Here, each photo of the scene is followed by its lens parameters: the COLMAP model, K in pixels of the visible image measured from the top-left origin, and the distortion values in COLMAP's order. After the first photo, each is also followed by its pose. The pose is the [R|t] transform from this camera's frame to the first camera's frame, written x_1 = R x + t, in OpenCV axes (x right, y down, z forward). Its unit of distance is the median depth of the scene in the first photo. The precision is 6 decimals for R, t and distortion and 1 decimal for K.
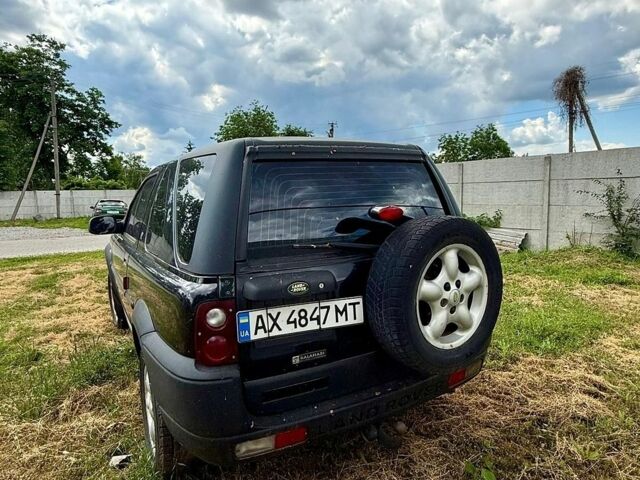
lens RADIAL K [[445.9, 0, 320.8], [0, 445.9, 242.6], [0, 0, 1]] dist [-0.002400, 0.002497]
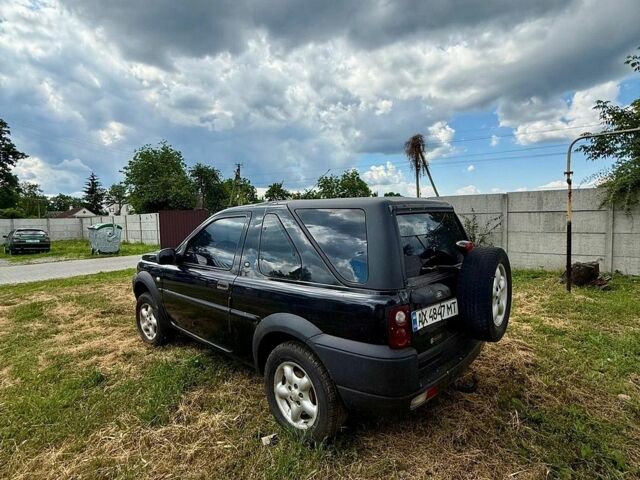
lens RADIAL K [[371.8, 0, 319.2], [0, 371.8, 238.7], [0, 0, 1]] dist [0.004192, 0.002340]
pose [[0.947666, -0.017603, 0.318777, -0.119018], [0.036043, 0.997994, -0.052040, -0.006183], [-0.317221, 0.060806, 0.946400, -0.019919]]
